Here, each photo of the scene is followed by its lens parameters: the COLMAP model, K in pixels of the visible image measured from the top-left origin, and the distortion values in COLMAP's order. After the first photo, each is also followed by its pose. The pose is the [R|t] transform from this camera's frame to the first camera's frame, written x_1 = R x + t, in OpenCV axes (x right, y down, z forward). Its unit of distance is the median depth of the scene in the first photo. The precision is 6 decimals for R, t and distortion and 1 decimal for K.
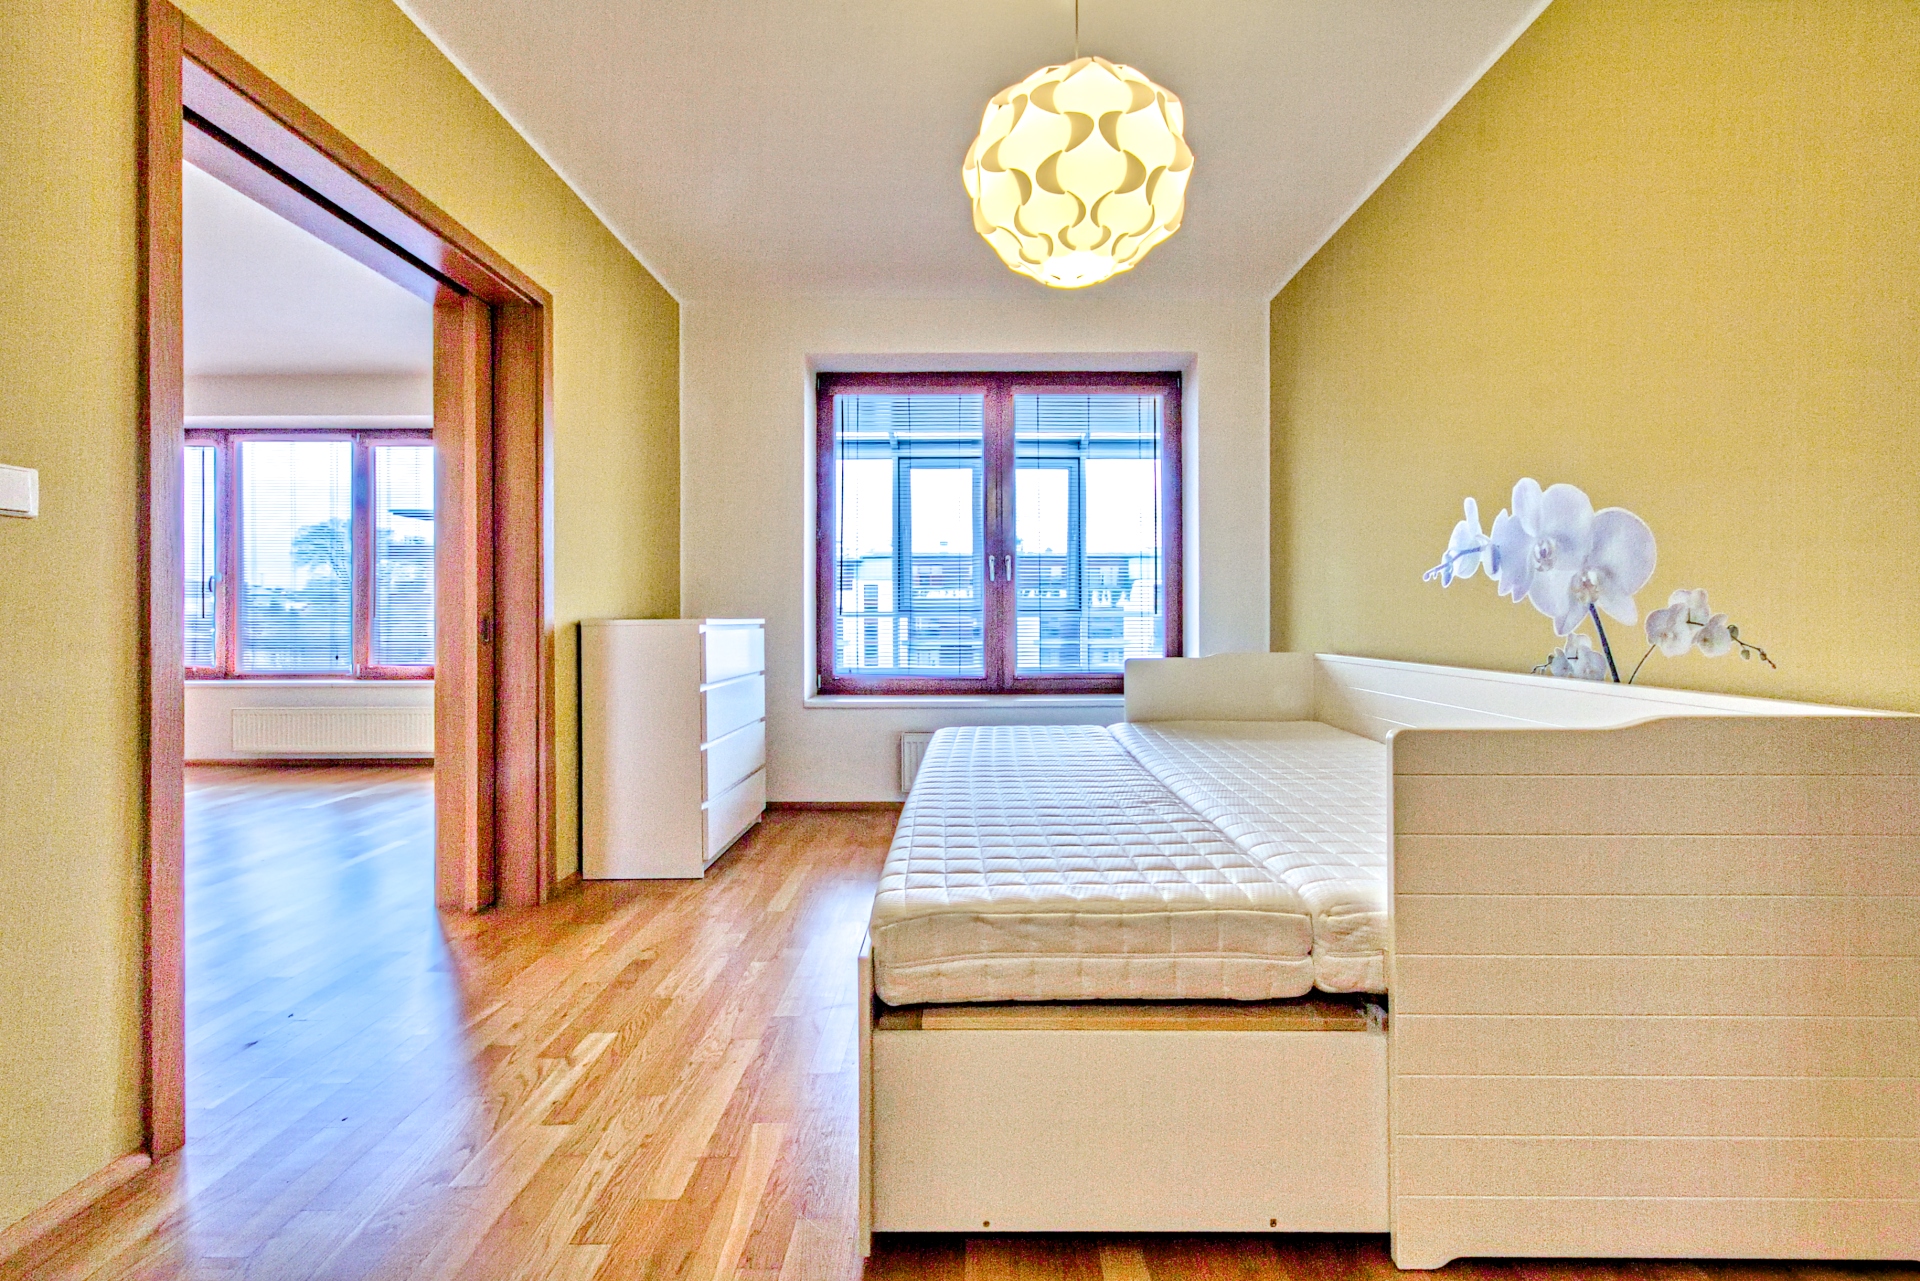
lens RADIAL K [[739.5, 0, 959.9], [0, 739.5, 622.5], [0, 0, 1]] dist [-0.000130, 0.000015]
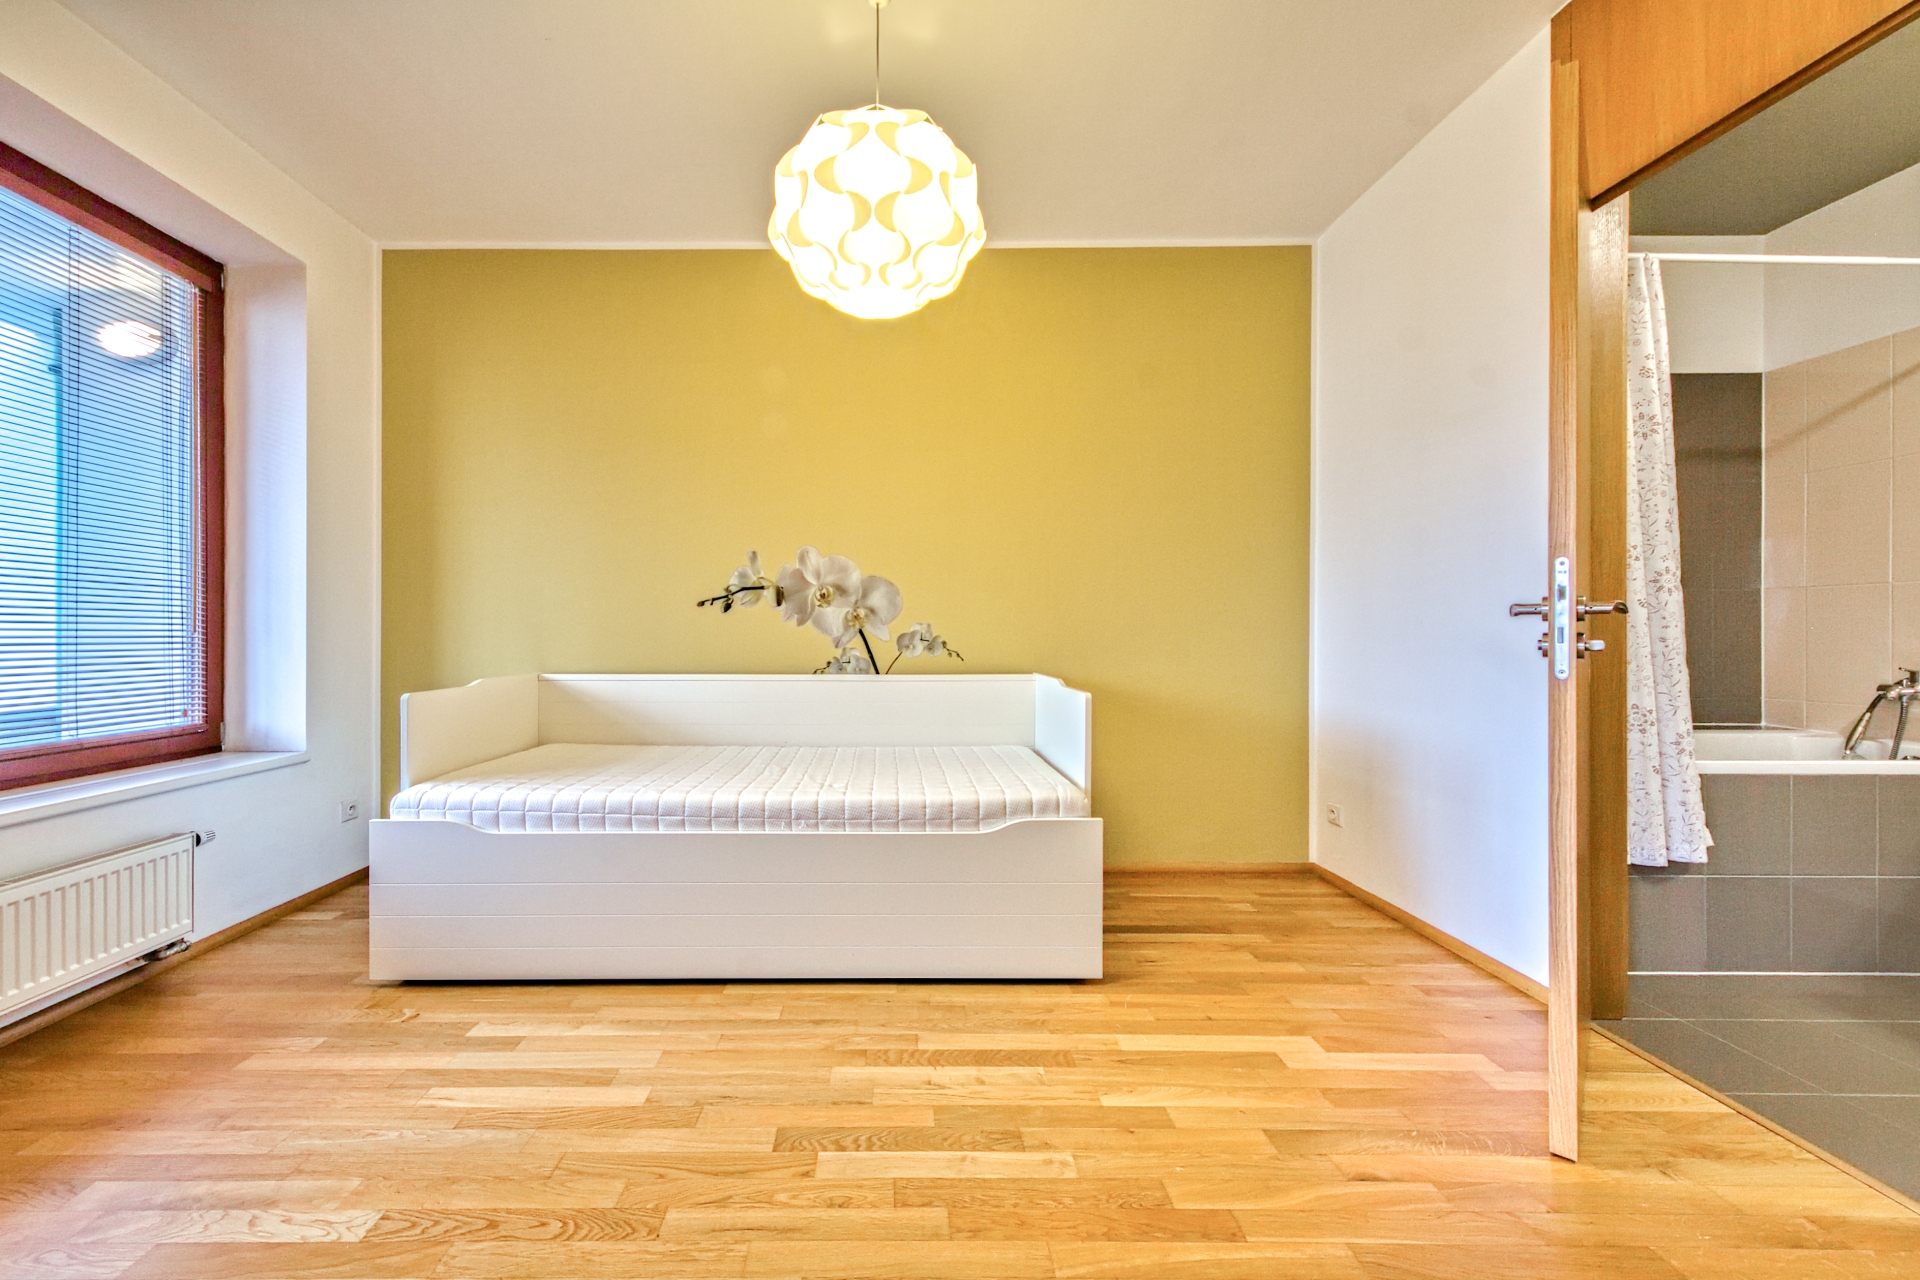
lens RADIAL K [[738.5, 0, 893.1], [0, 738.5, 643.7], [0, 0, 1]] dist [-0.002437, -0.000055]
pose [[0.000736, -0.005808, 0.999983, -0.762851], [0.004831, 0.999971, 0.005804, -0.000881], [-0.999988, 0.004827, 0.000764, 0.840895]]
